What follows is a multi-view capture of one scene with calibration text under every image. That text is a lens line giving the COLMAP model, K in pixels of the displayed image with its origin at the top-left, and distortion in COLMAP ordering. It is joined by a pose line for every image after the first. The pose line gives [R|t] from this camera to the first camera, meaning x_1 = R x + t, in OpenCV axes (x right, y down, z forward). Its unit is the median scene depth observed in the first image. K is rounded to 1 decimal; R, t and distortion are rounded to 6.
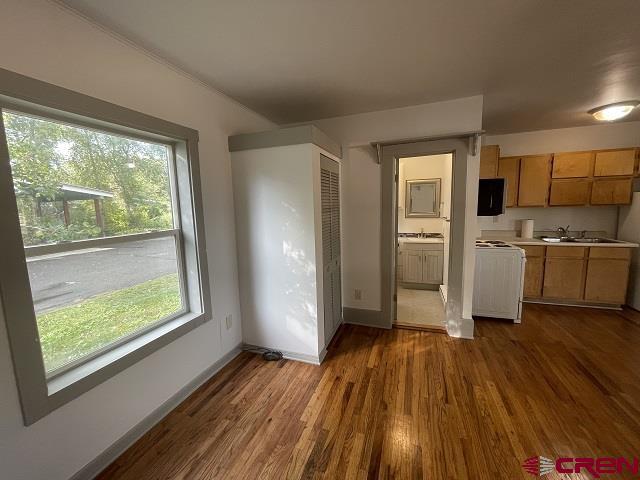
lens RADIAL K [[259.5, 0, 320.2], [0, 259.5, 237.7], [0, 0, 1]] dist [-0.002556, -0.000272]
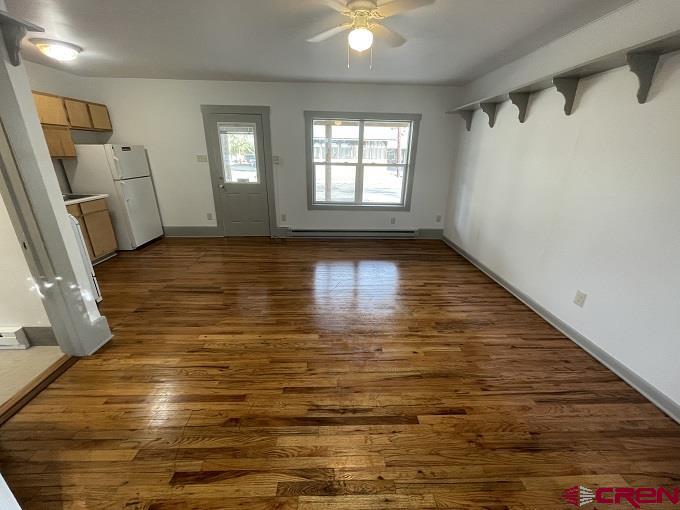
lens RADIAL K [[275.7, 0, 340.2], [0, 275.7, 252.6], [0, 0, 1]] dist [-0.002556, -0.000272]
pose [[-0.369422, -0.293951, 0.881544, -0.308844], [0.110626, 0.927992, 0.355798, -0.059996], [-0.922653, 0.228962, -0.310302, 0.560127]]
